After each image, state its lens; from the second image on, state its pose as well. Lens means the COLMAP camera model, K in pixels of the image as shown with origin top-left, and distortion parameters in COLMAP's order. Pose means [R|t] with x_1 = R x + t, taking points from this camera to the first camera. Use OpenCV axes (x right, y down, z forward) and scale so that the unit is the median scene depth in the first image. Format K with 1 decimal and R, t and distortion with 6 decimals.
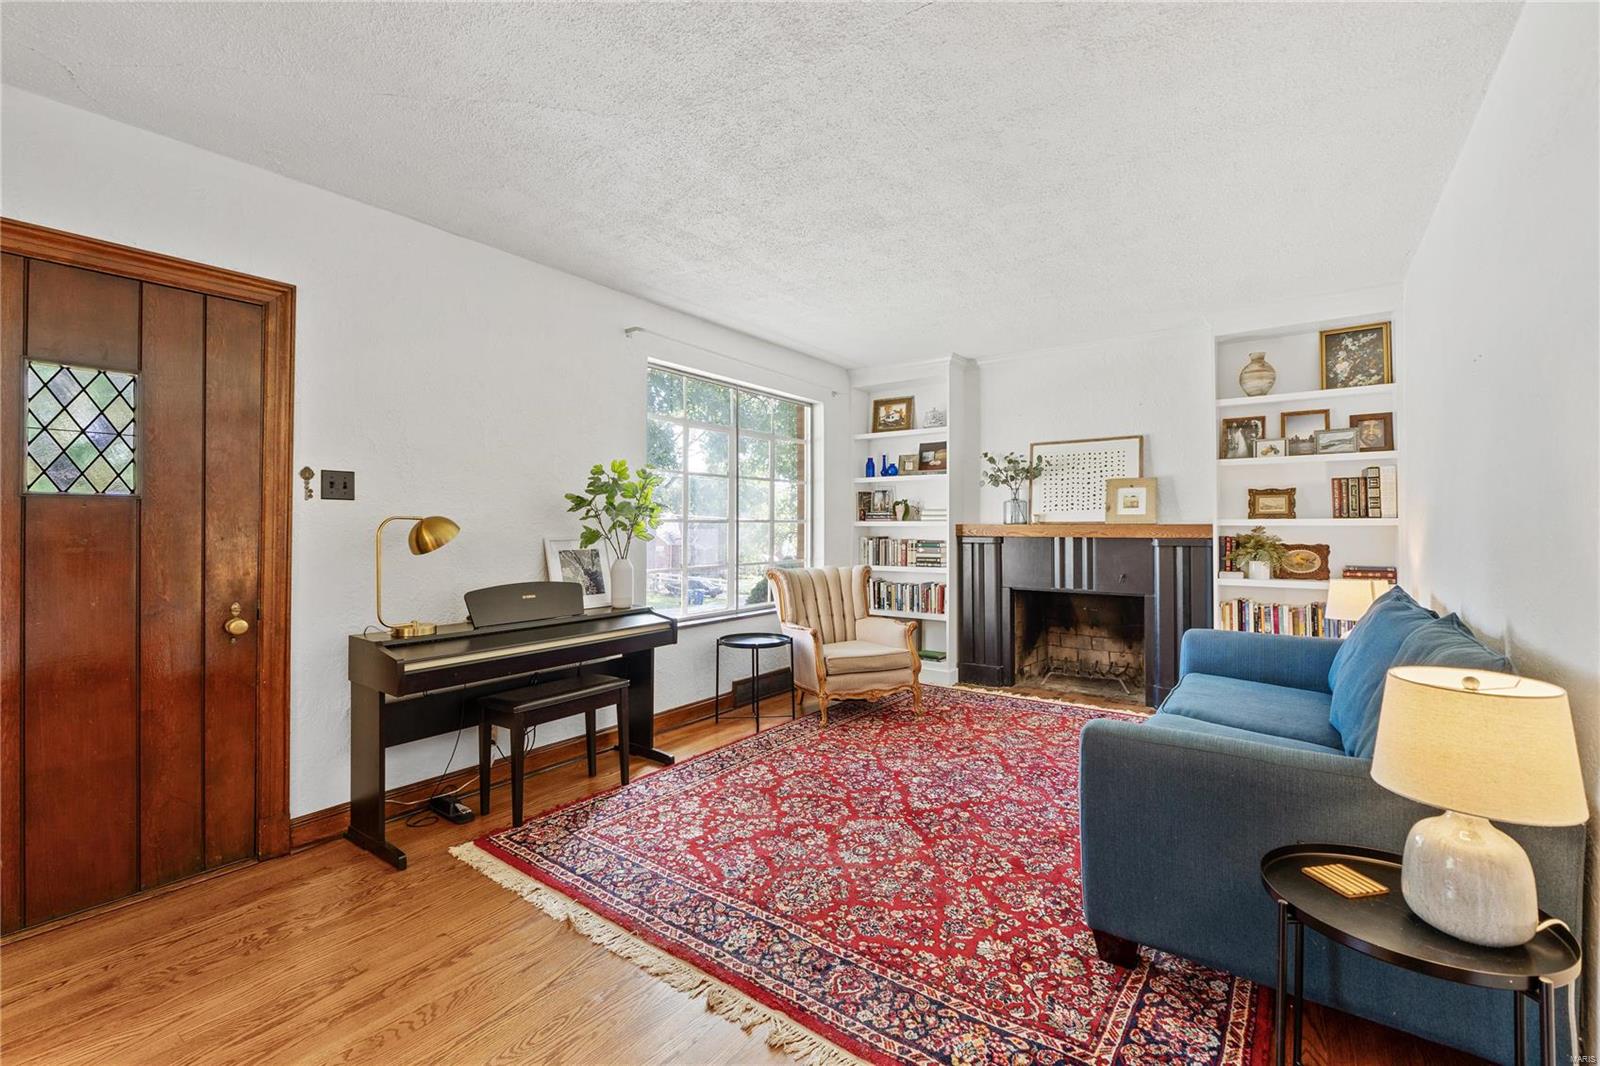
lens RADIAL K [[681.6, 0, 787.9], [0, 681.6, 517.7], [0, 0, 1]] dist [-0.010380, 0.000728]
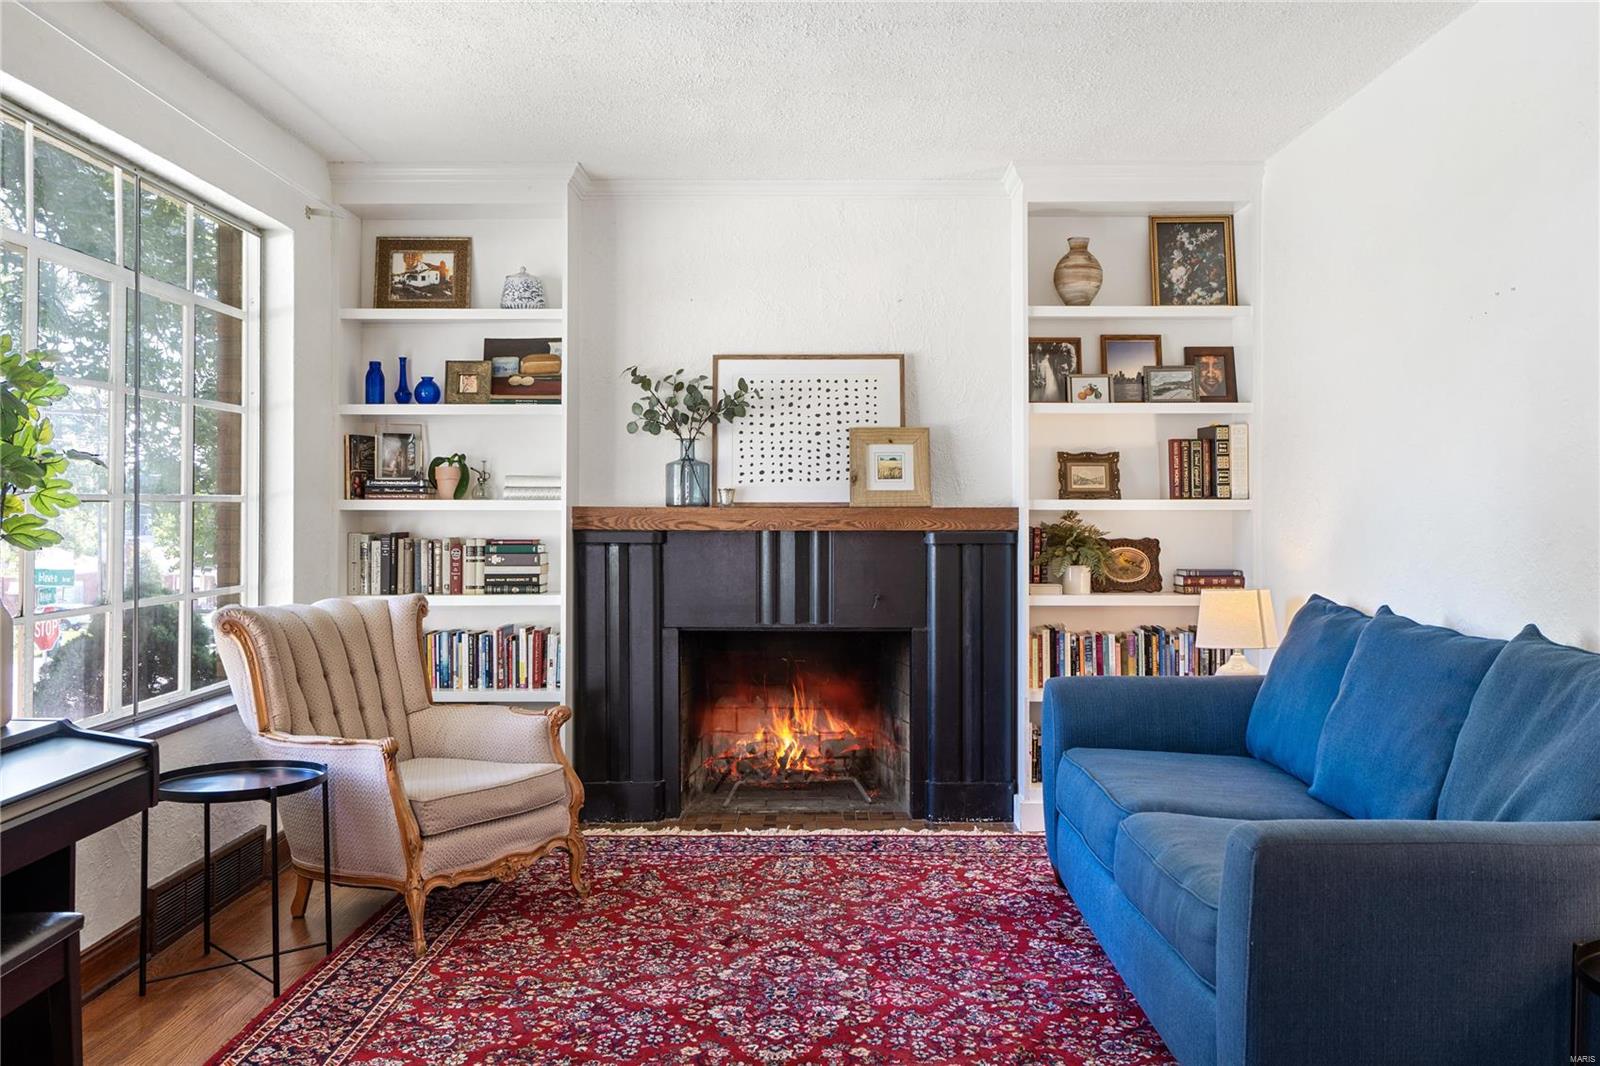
lens RADIAL K [[1398.3, 0, 799.6], [0, 1398.3, 507.3], [0, 0, 1]] dist [-0.004707, 0.011091]
pose [[0.803621, 0.002205, 0.595138, -0.296126], [-0.008330, 0.999937, 0.007542, 0.001410], [-0.595083, -0.011019, 0.803588, 0.104678]]
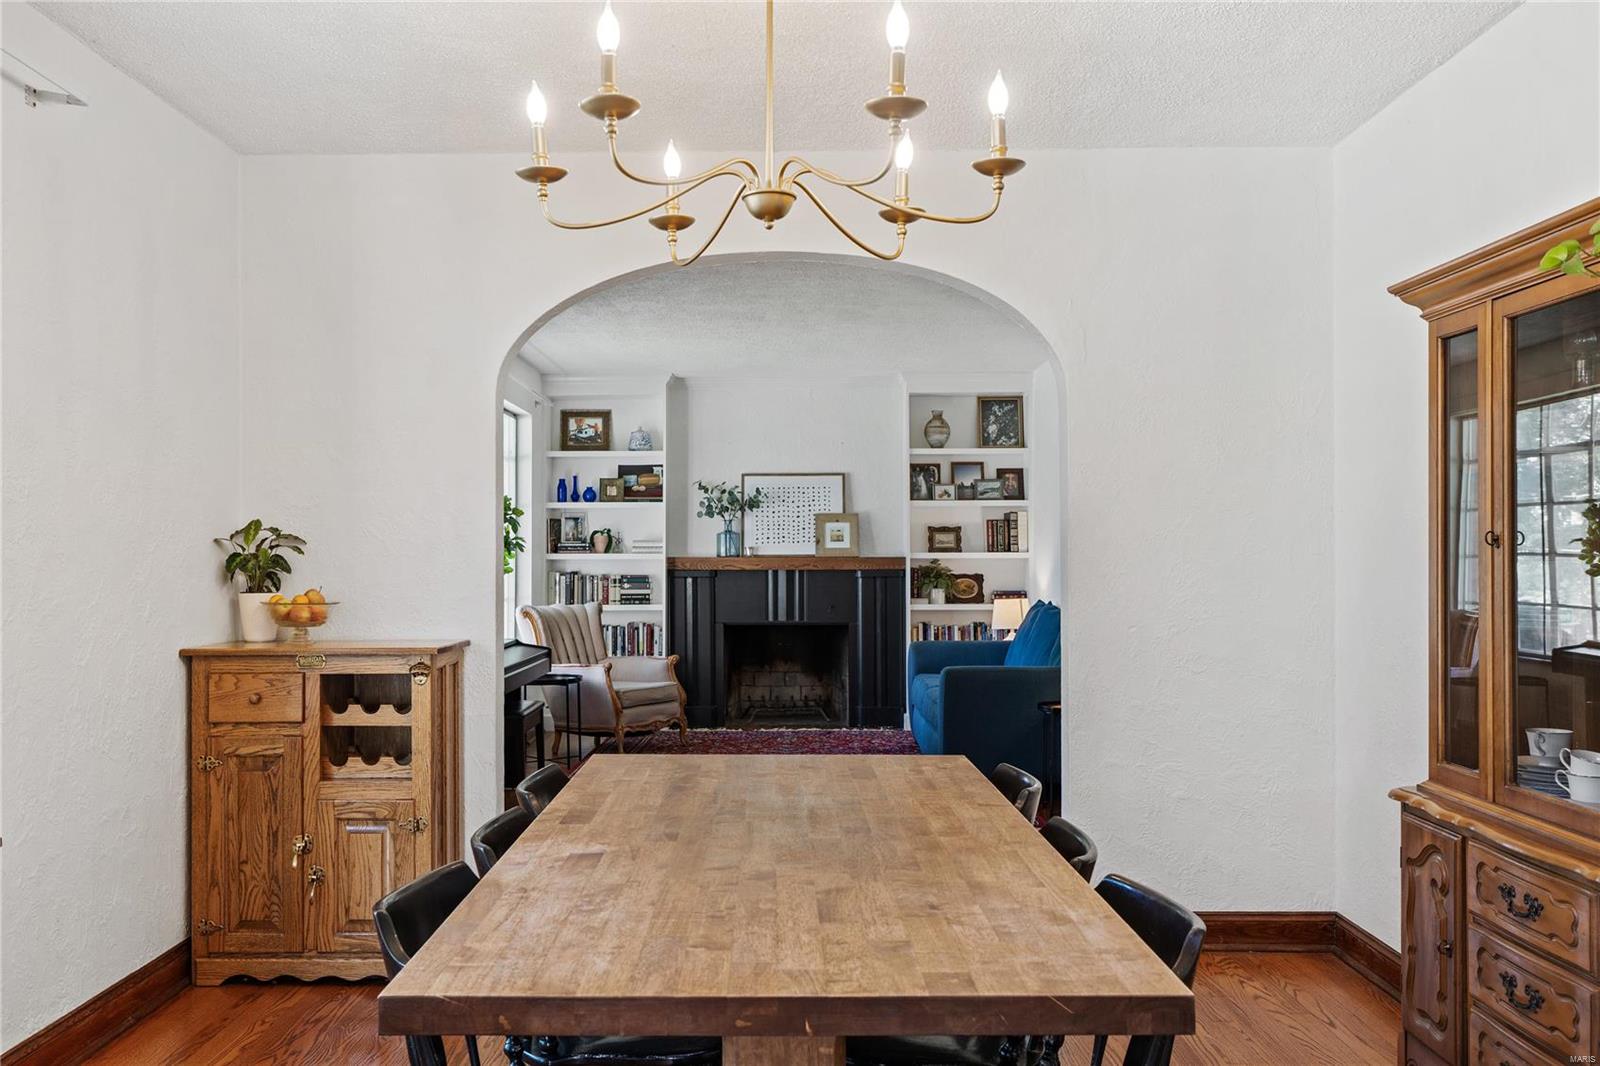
lens RADIAL K [[1398.3, 0, 743.0], [0, 1398.3, 524.4], [0, 0, 1]] dist [-0.004707, 0.011091]
pose [[0.816827, 0.010609, 0.576785, -1.000102], [-0.005017, 0.999924, -0.011287, -0.017773], [-0.576861, 0.006326, 0.816818, -0.803748]]
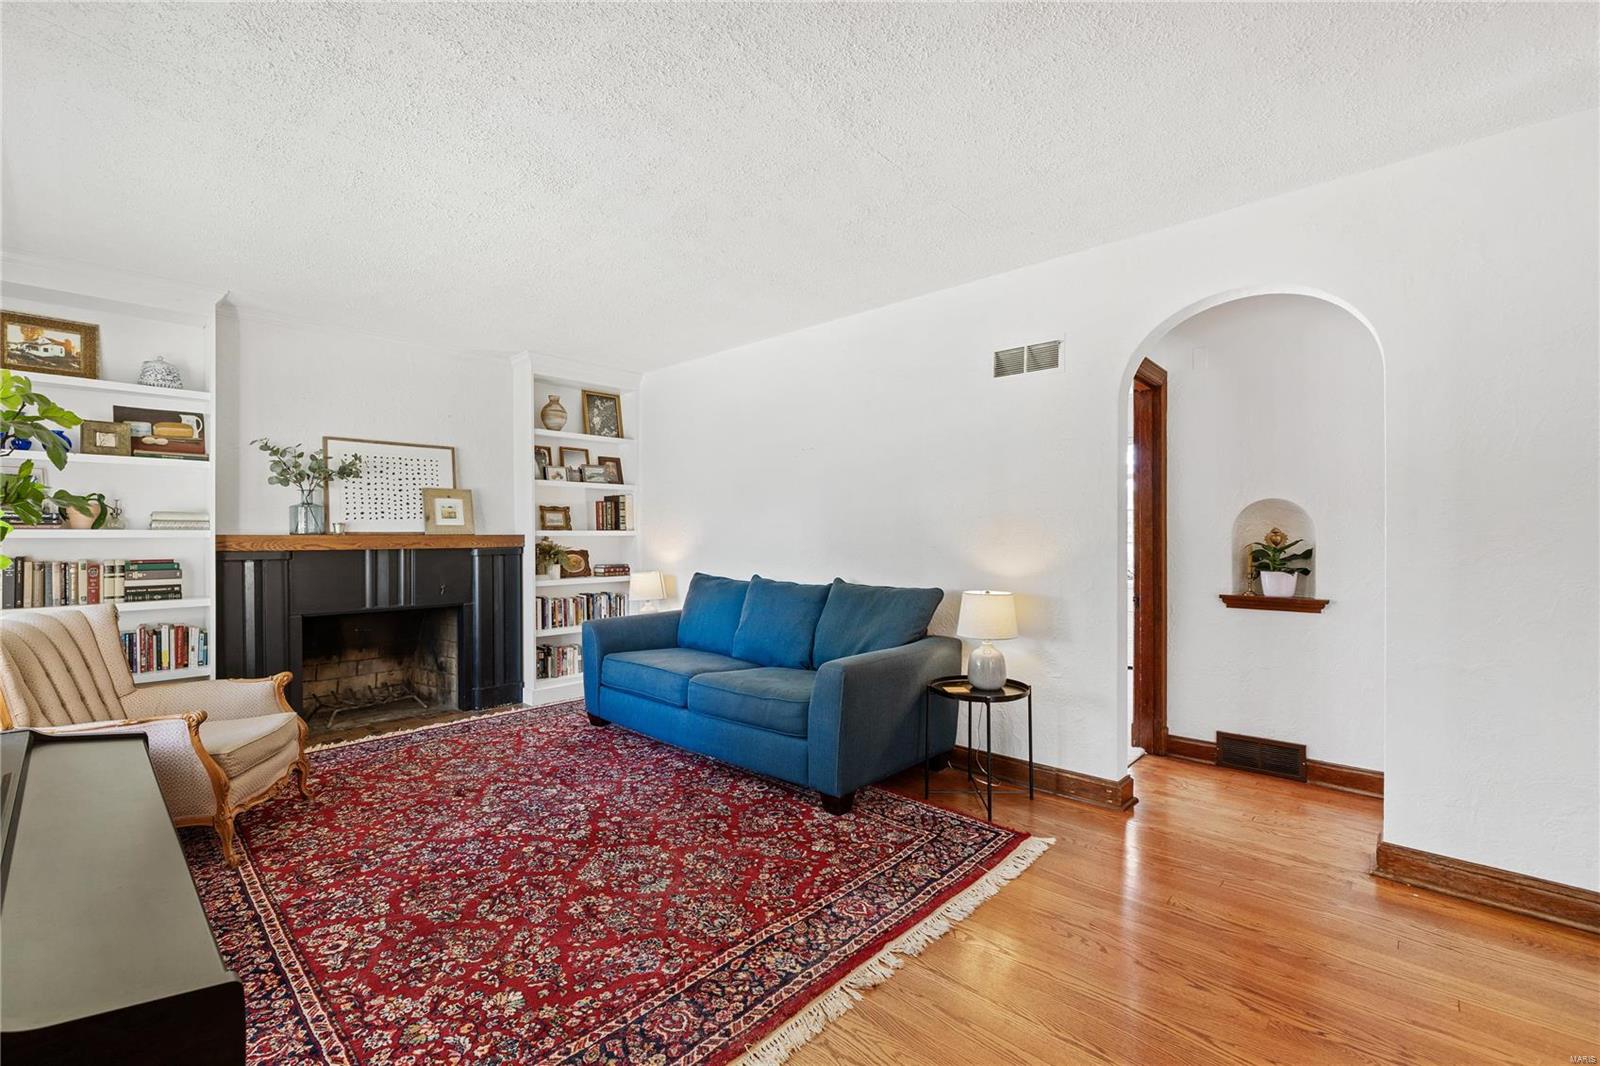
lens RADIAL K [[681.6, 0, 808.9], [0, 681.6, 535.5], [0, 0, 1]] dist [-0.010380, 0.000728]
pose [[0.095499, -0.000262, 0.995430, -0.498446], [-0.008665, 0.999962, 0.001095, 0.005649], [-0.995392, -0.008730, 0.095493, 0.424575]]
